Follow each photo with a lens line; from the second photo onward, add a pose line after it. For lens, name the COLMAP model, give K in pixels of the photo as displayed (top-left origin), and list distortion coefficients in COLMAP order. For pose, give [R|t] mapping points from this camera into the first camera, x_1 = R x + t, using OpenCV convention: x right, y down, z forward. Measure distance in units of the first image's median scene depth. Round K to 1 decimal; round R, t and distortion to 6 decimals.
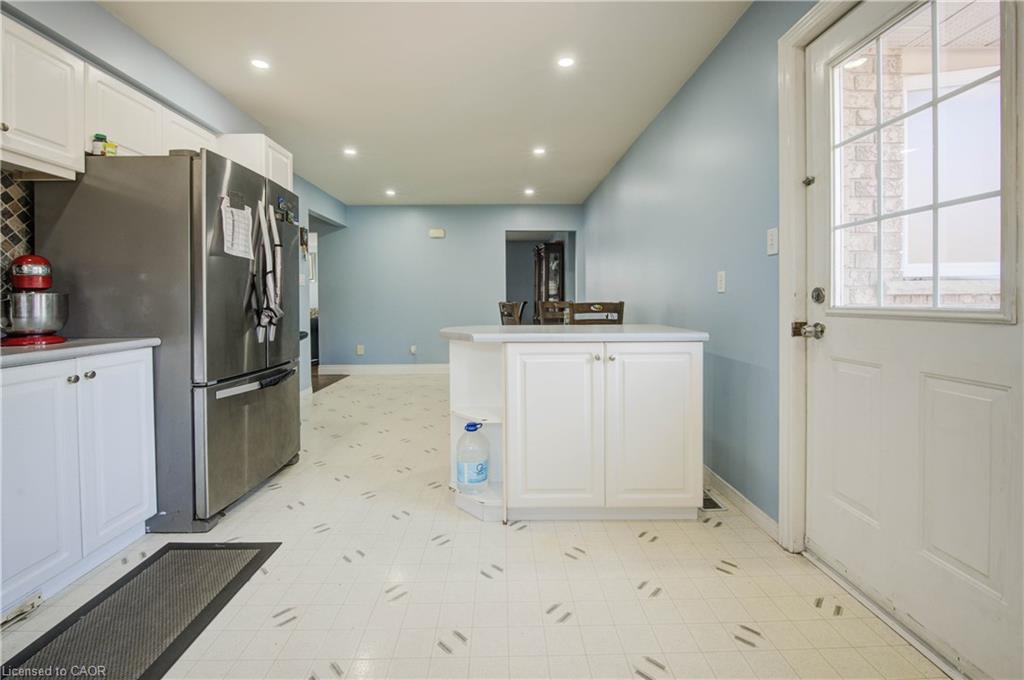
lens RADIAL K [[431.3, 0, 513.1], [0, 431.3, 310.4], [0, 0, 1]] dist [-0.002982, -0.000483]
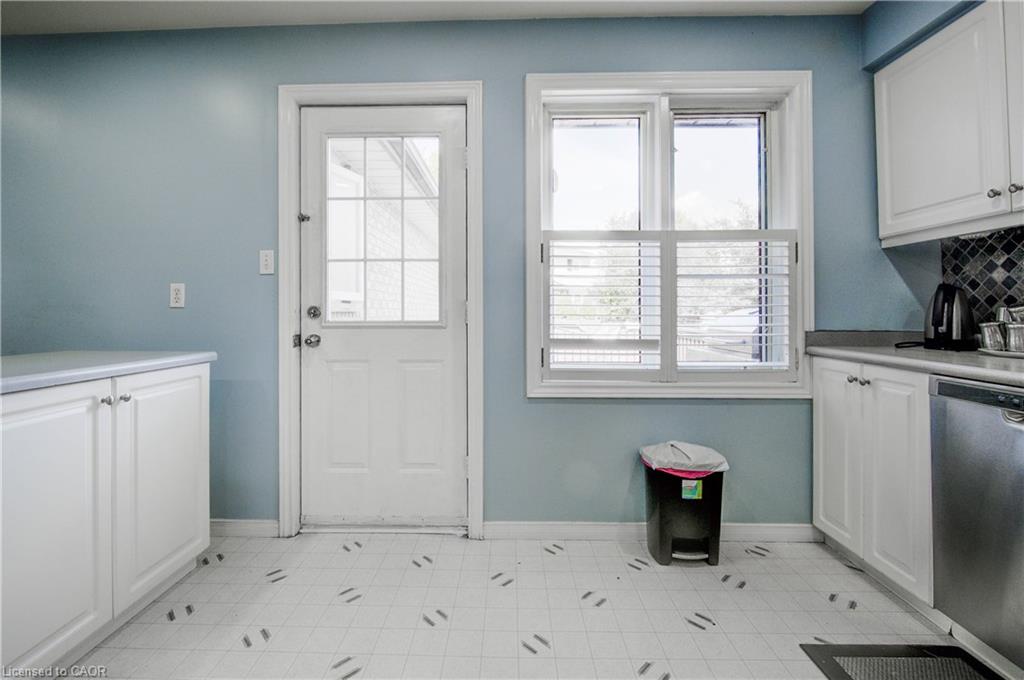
lens RADIAL K [[431.3, 0, 513.1], [0, 431.3, 310.4], [0, 0, 1]] dist [-0.002982, -0.000483]
pose [[0.053834, 0.011190, 0.998487, -0.477932], [0.023971, 0.999635, -0.012495, -0.009835], [-0.998262, 0.024607, 0.053546, 0.344465]]
